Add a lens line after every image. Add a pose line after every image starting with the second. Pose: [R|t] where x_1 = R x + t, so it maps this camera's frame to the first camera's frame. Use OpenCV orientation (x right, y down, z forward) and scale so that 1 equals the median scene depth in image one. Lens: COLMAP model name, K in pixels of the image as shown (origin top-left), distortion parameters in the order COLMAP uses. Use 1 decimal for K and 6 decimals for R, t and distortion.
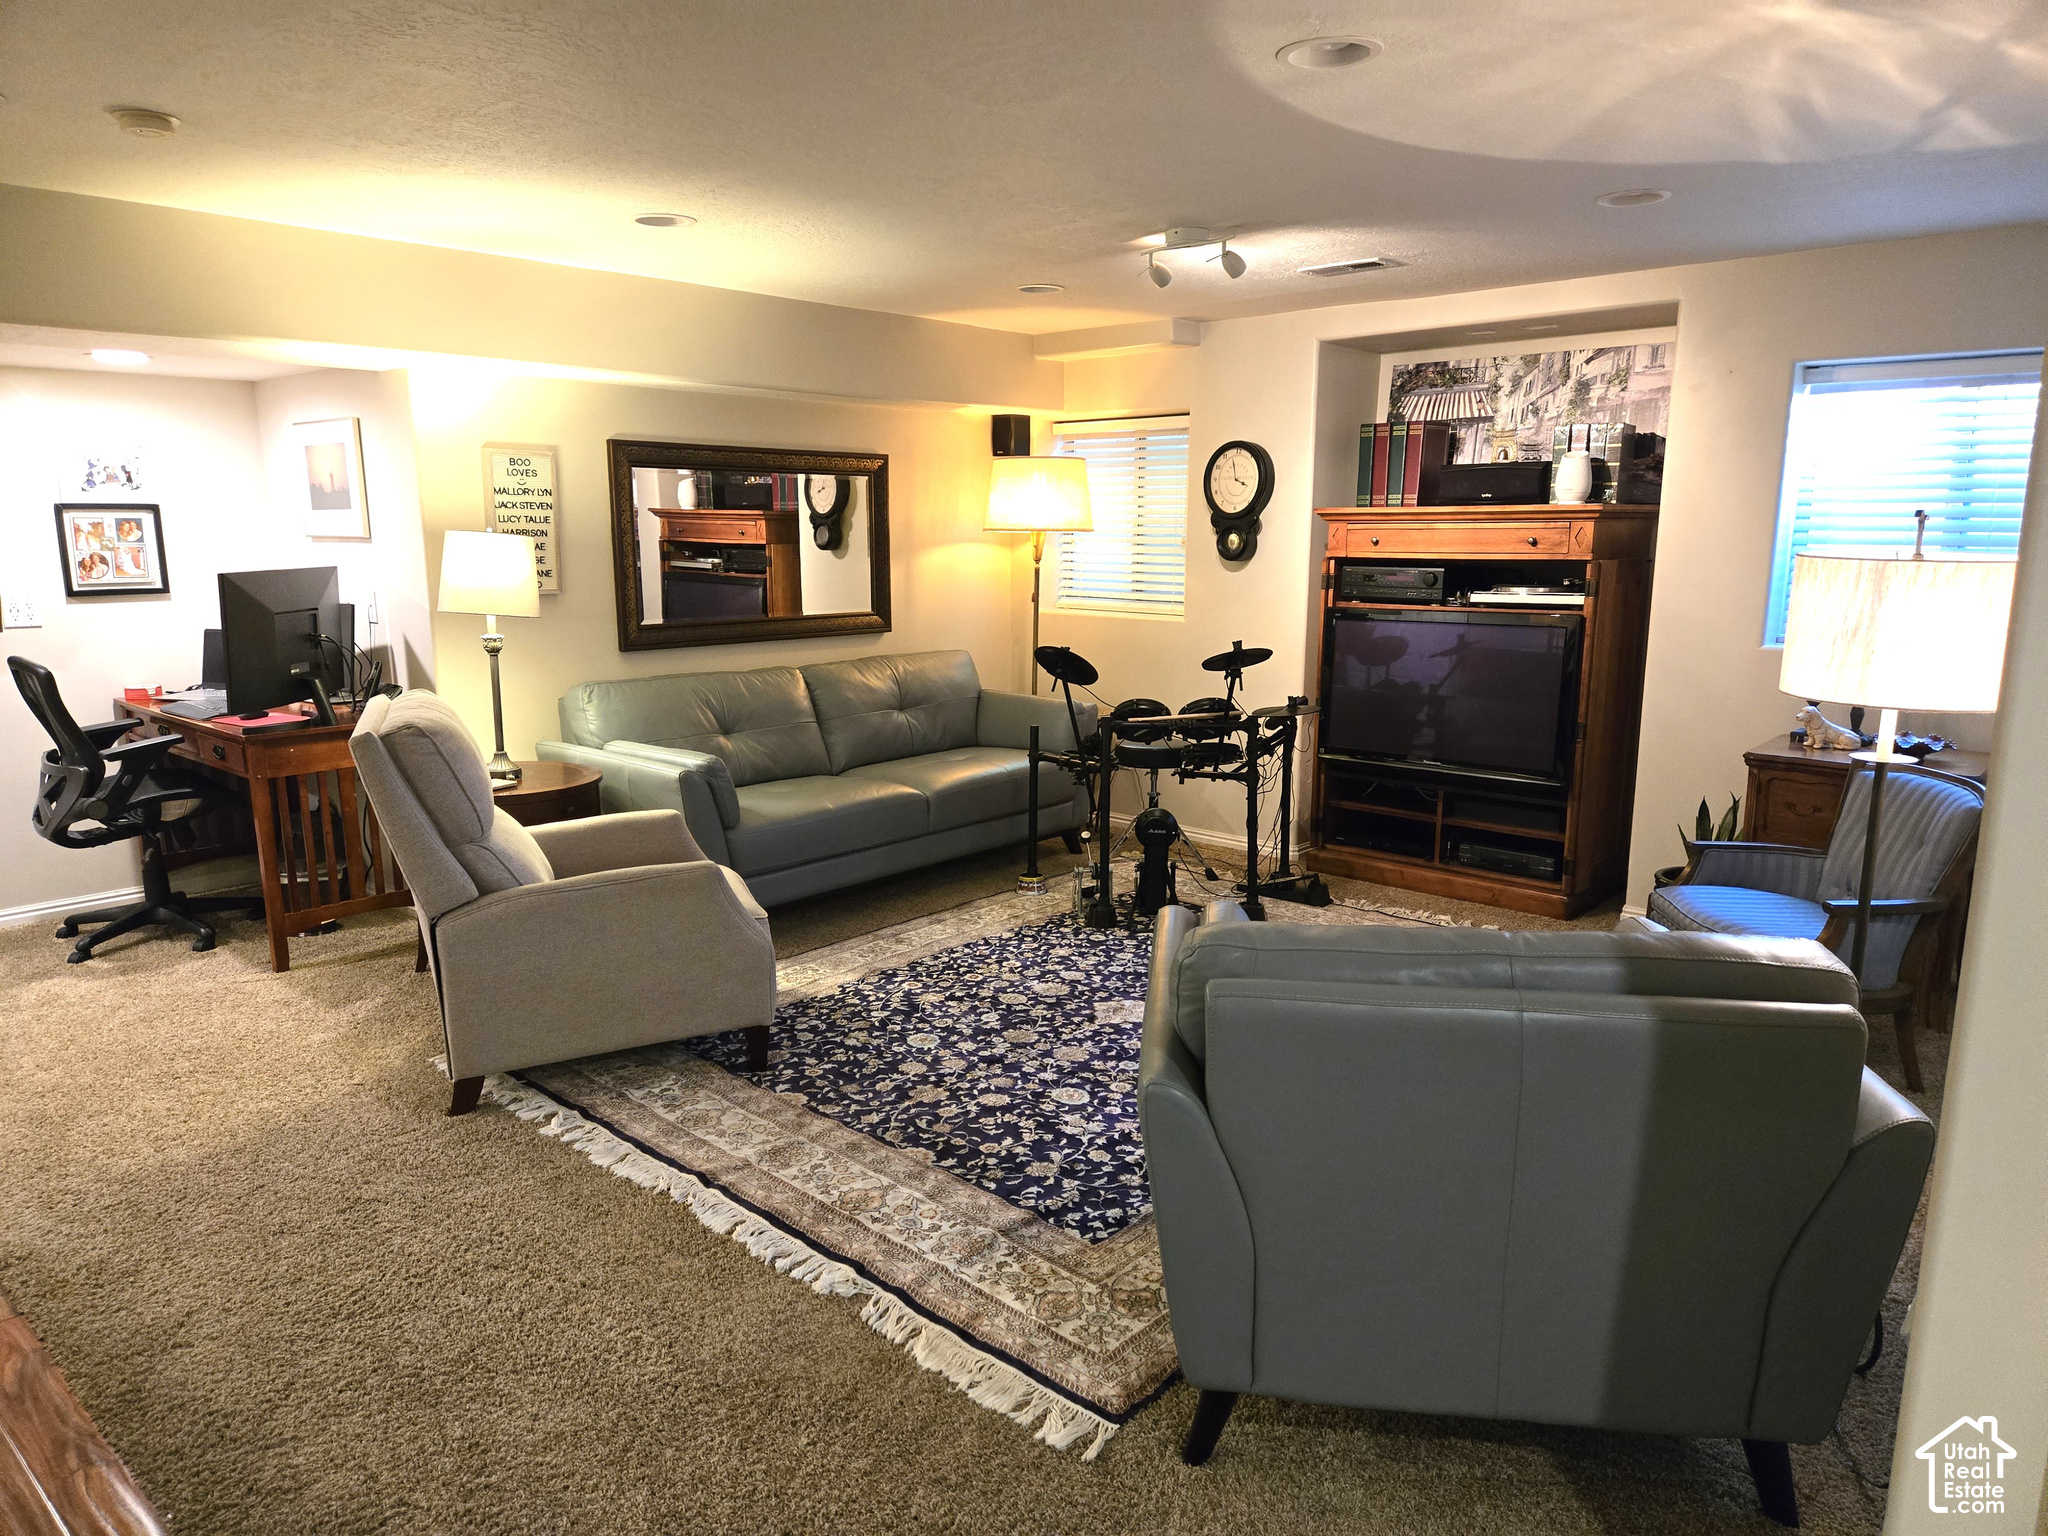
lens RADIAL K [[1368.7, 0, 1018.3], [0, 1368.7, 789.6], [0, 0, 1]] dist [0.078111, -0.074107]
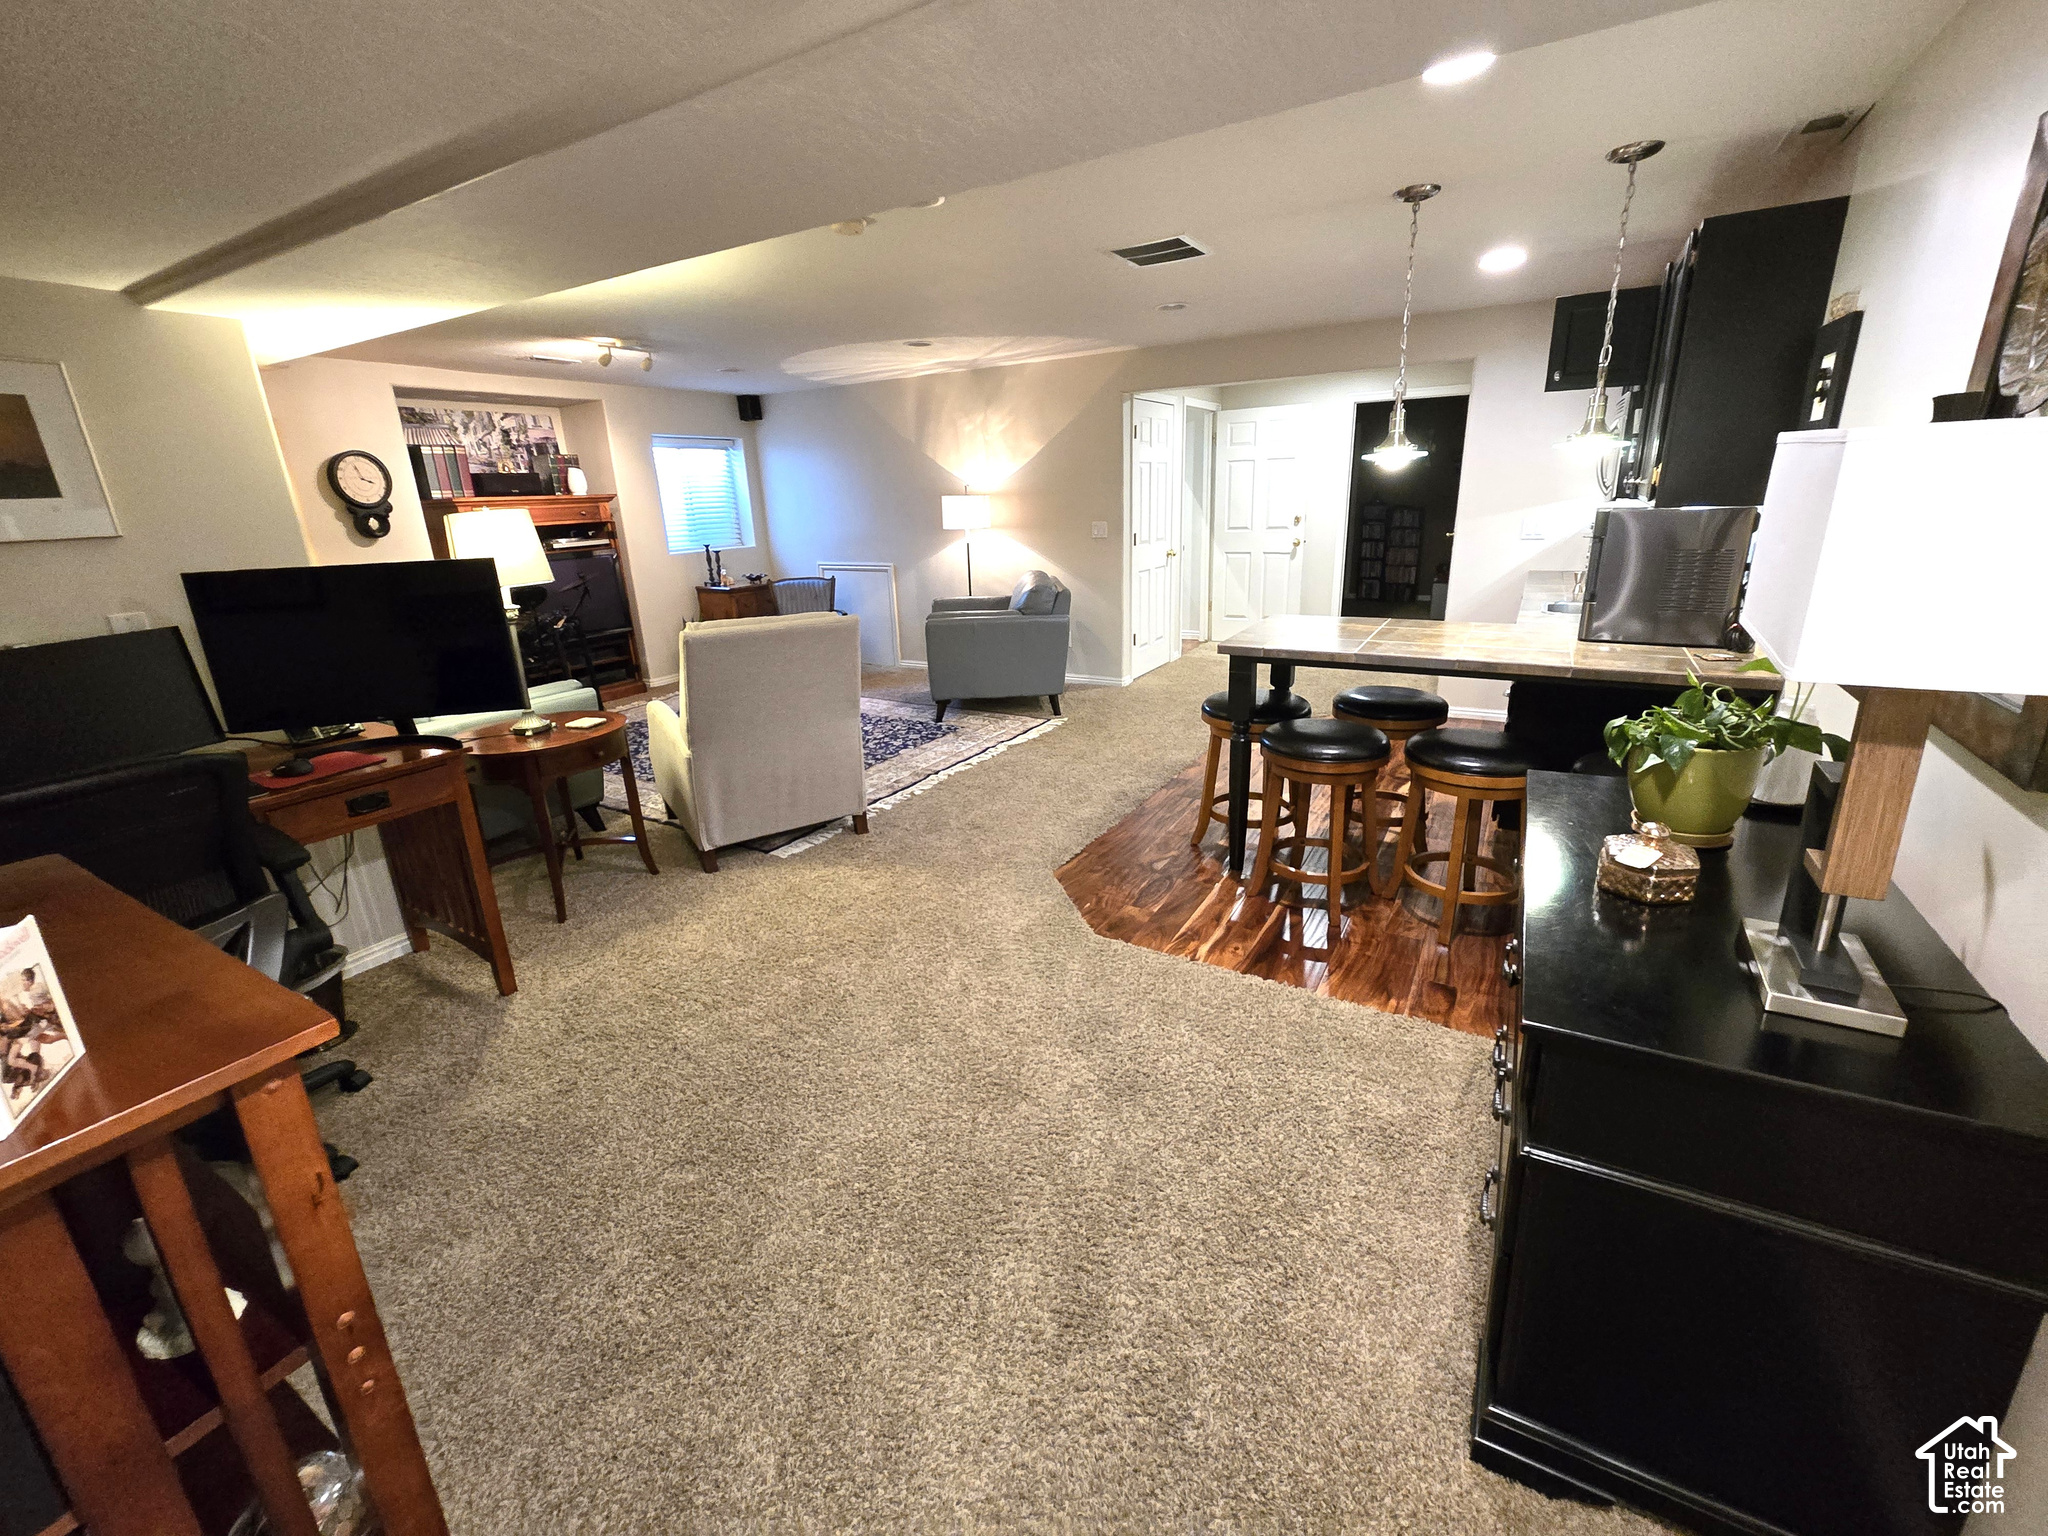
lens RADIAL K [[844.8, 0, 1037.0], [0, 844.8, 753.2], [0, 0, 1]] dist [0.000098, -0.000069]
pose [[-0.210346, -0.282568, 0.935900, -1.138645], [0.226079, 0.917310, 0.327767, -0.128948], [-0.951127, 0.280532, -0.129070, 0.717377]]
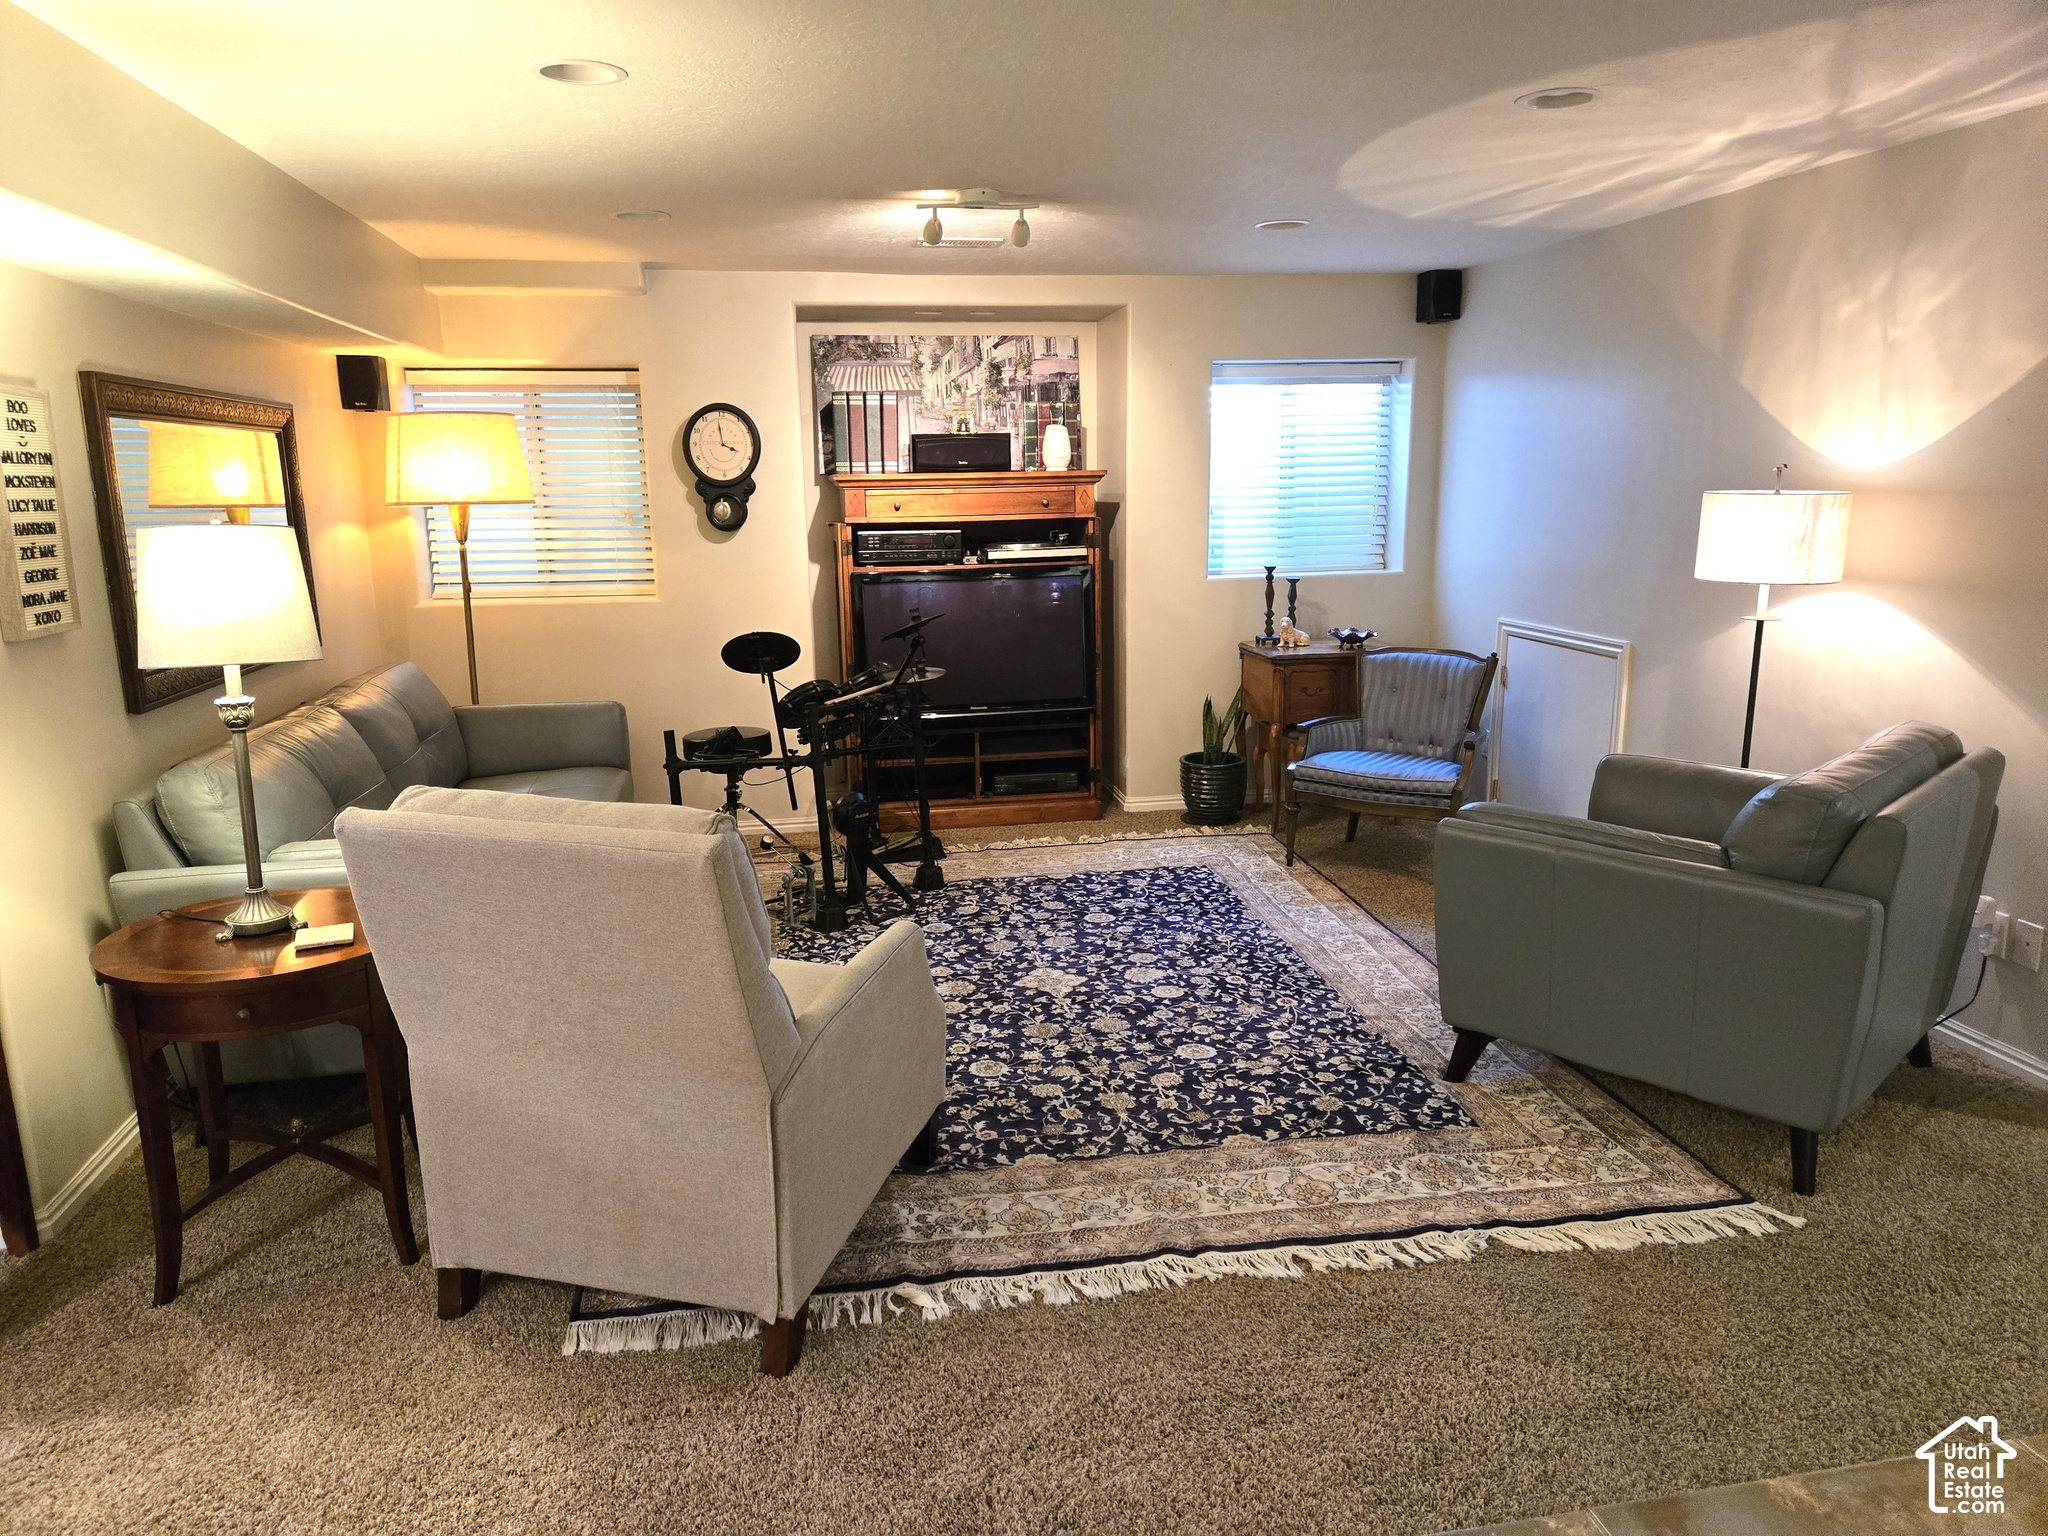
lens RADIAL K [[1368.7, 0, 1003.8], [0, 1368.7, 772.8], [0, 0, 1]] dist [0.078111, -0.074107]
pose [[0.611077, -0.178304, 0.771228, -0.647495], [0.170472, 0.981082, 0.091748, -0.078946], [-0.772997, 0.075407, 0.629913, 0.367463]]
